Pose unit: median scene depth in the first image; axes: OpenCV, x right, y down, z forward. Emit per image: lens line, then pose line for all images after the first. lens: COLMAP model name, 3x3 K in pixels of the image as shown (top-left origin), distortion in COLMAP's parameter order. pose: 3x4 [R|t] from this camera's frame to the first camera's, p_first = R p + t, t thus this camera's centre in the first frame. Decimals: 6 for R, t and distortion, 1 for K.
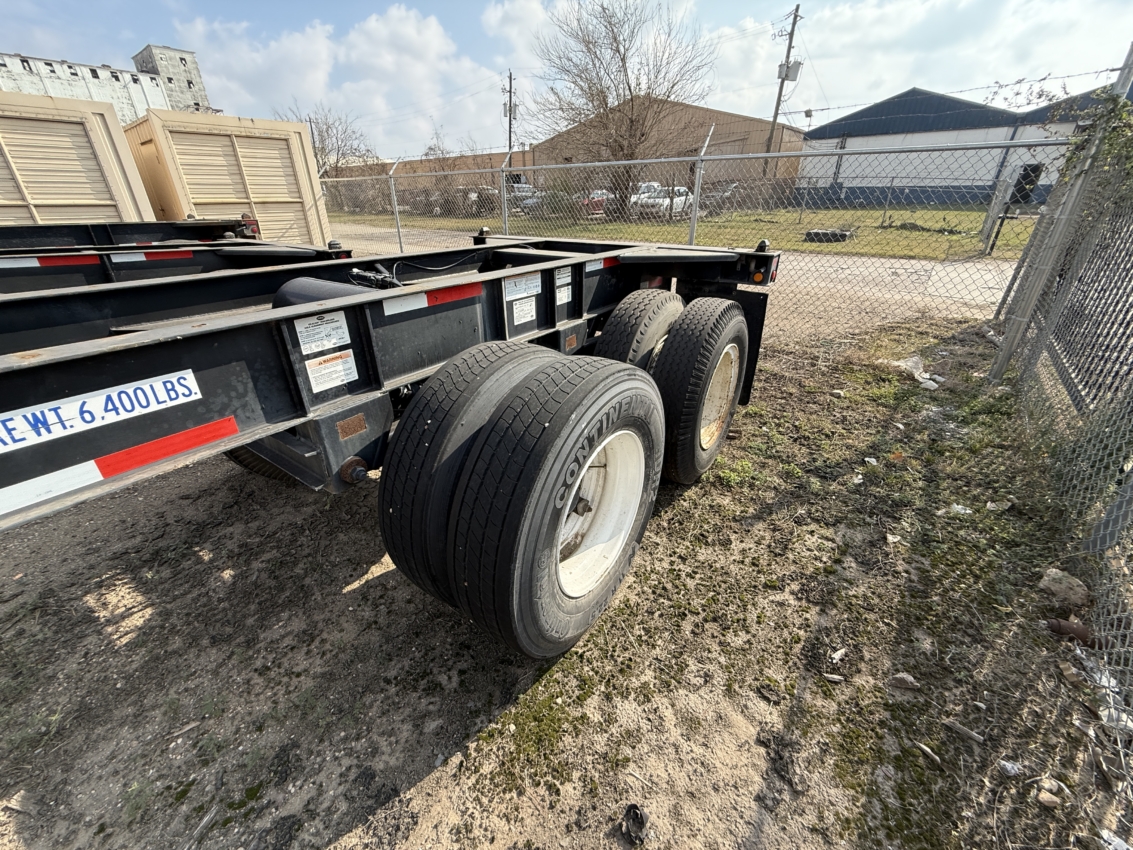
lens RADIAL K [[457.0, 0, 563.6], [0, 457.0, 426.9], [0, 0, 1]] dist [0.001124, -0.000647]
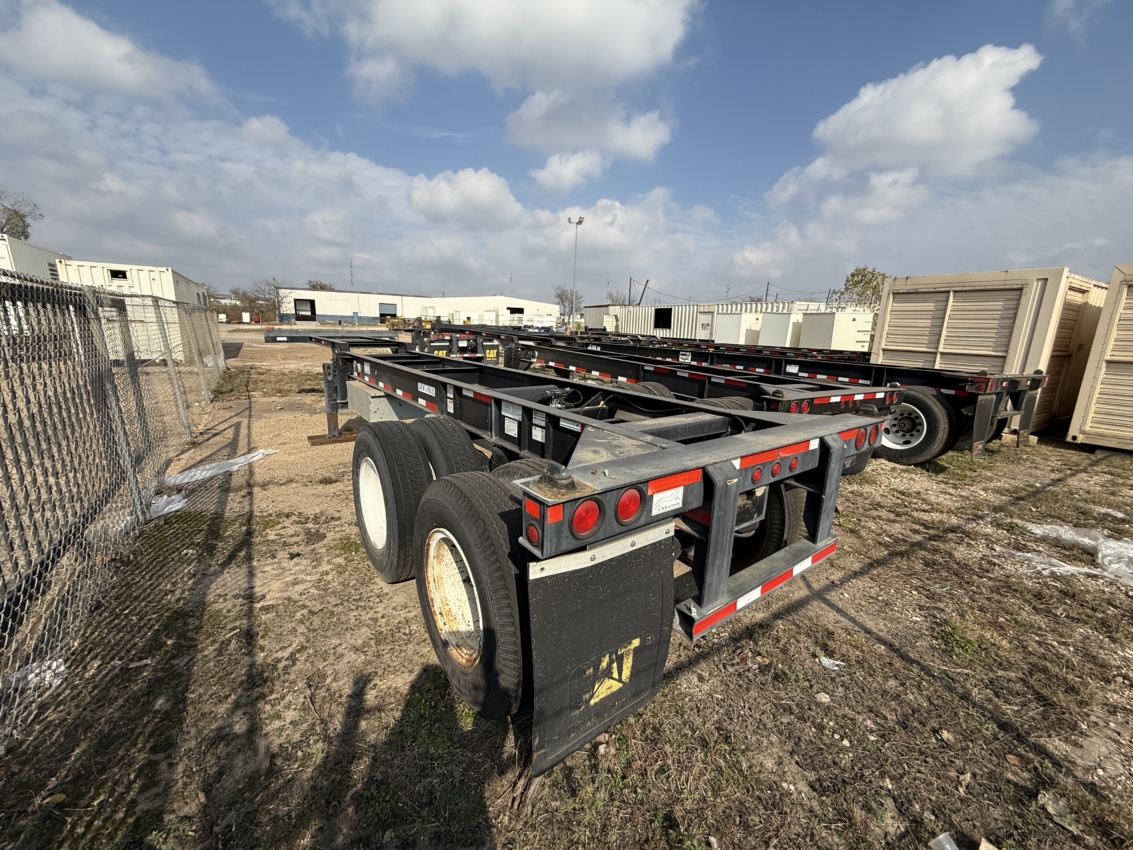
lens RADIAL K [[457.0, 0, 563.6], [0, 457.0, 424.4], [0, 0, 1]] dist [0.001124, -0.000647]
pose [[-0.321716, 0.191225, -0.927325, 1.129357], [-0.452298, 0.829385, 0.327944, -0.776597], [0.831820, 0.524932, -0.180336, 1.360077]]
